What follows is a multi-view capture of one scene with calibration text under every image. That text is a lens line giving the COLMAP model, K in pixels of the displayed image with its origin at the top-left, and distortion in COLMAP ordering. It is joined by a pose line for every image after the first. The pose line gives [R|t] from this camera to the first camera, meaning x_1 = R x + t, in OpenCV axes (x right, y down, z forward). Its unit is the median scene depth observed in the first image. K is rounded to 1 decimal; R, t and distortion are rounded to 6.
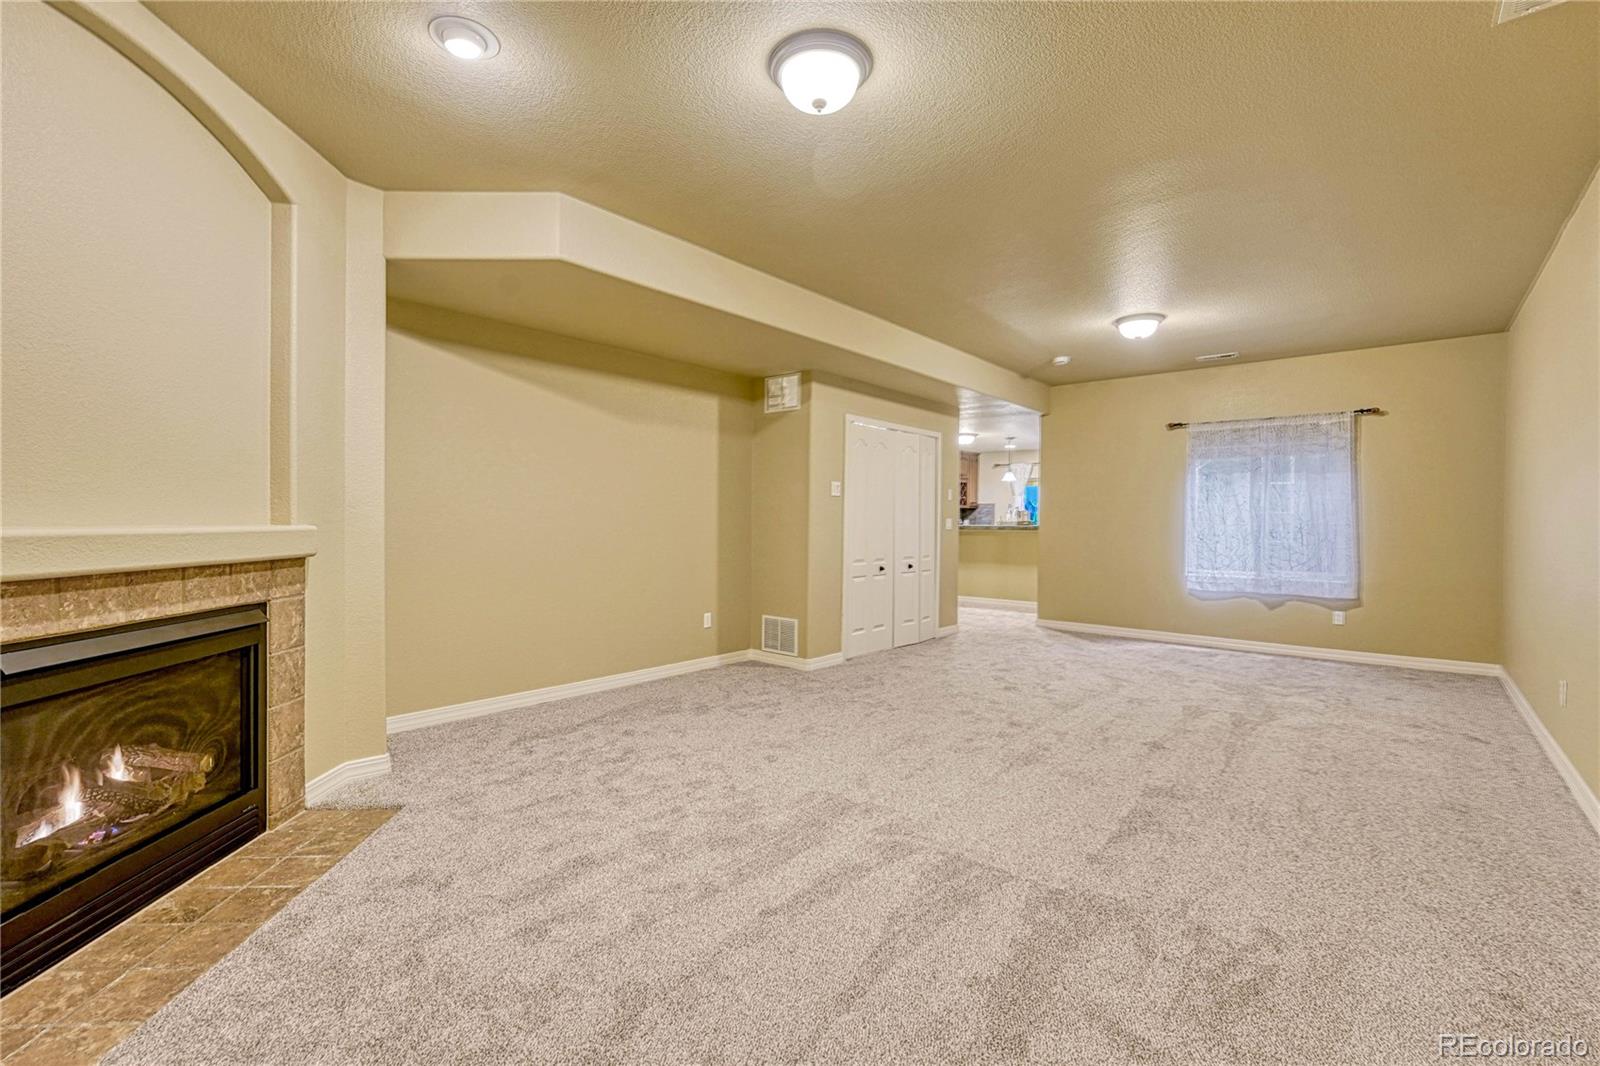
lens RADIAL K [[717.9, 0, 800.0], [0, 717.9, 533.0], [0, 0, 1]] dist [-0.000681, -0.000022]
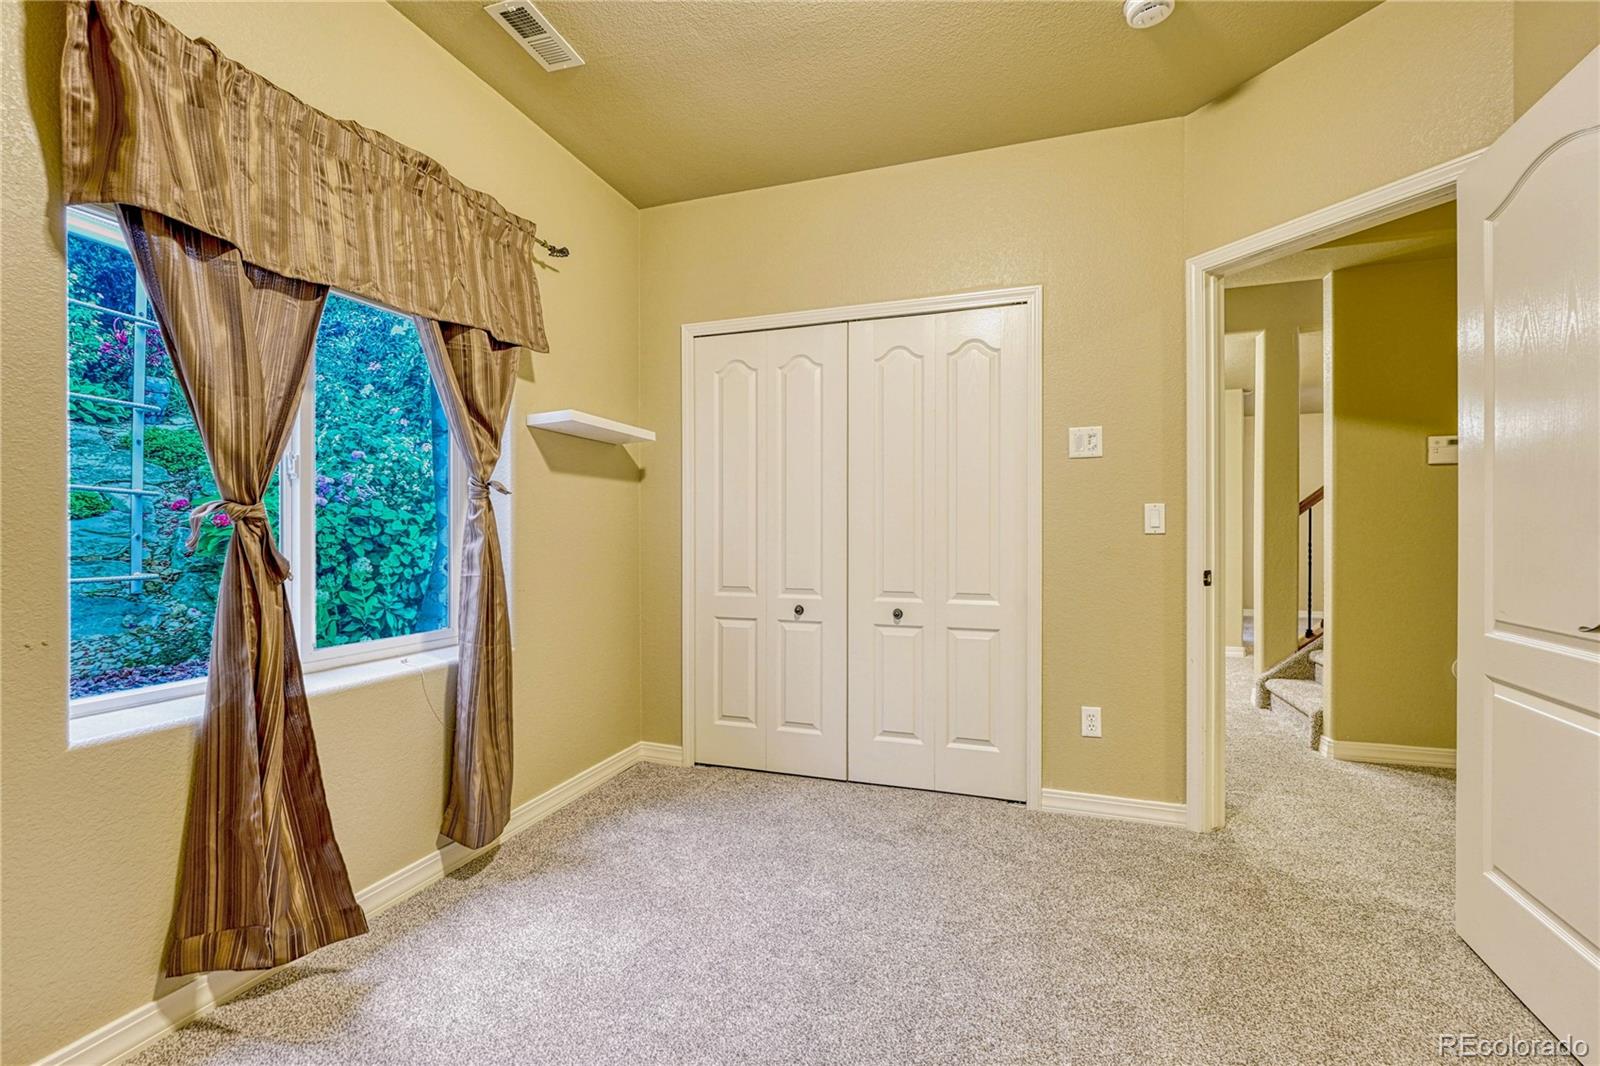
lens RADIAL K [[765.4, 0, 796.5], [0, 765.4, 521.3], [0, 0, 1]] dist [-0.000349, 0.000050]
pose [[0.373148, -0.000668, -0.927771, 1.392699], [-0.009377, 0.999946, -0.004491, -0.020743], [0.927724, 0.010375, 0.373122, 1.834749]]
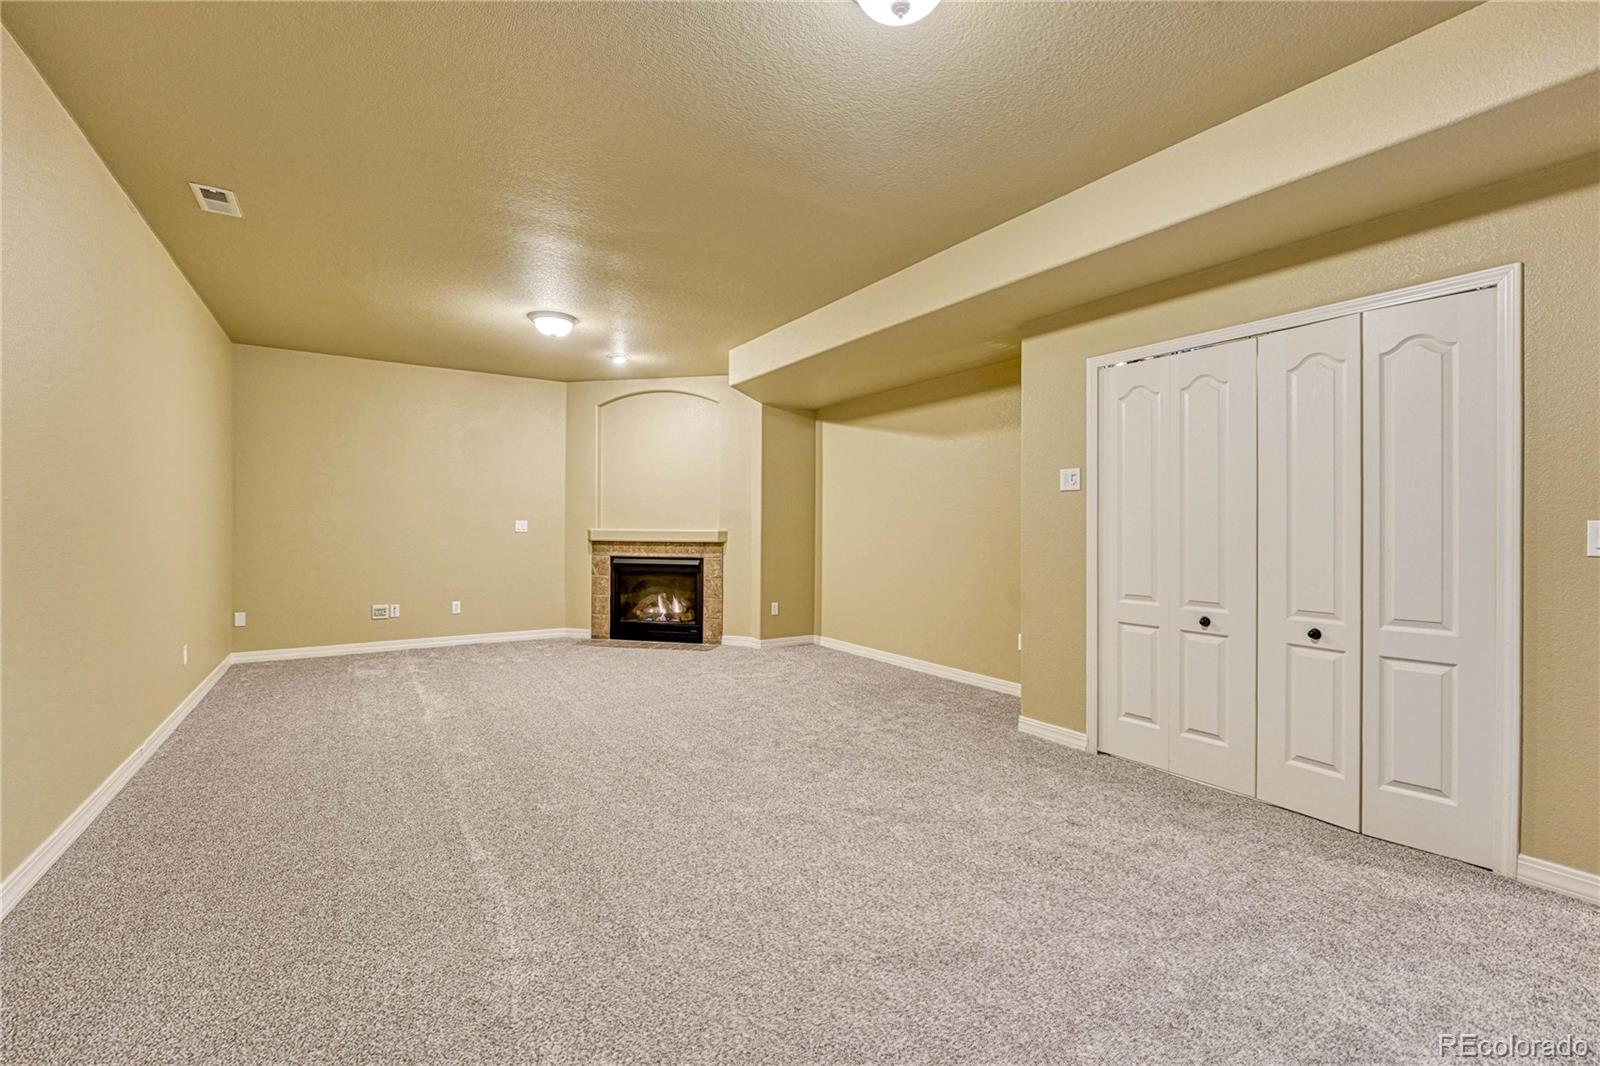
lens RADIAL K [[679.9, 0, 795.8], [0, 679.9, 523.2], [0, 0, 1]] dist [-0.003375, 0.000042]
pose [[-0.288549, -0.013731, -0.957367, 1.517723], [-0.023882, 0.999689, -0.007140, -0.022977], [0.957167, 0.020804, -0.288787, 1.968751]]
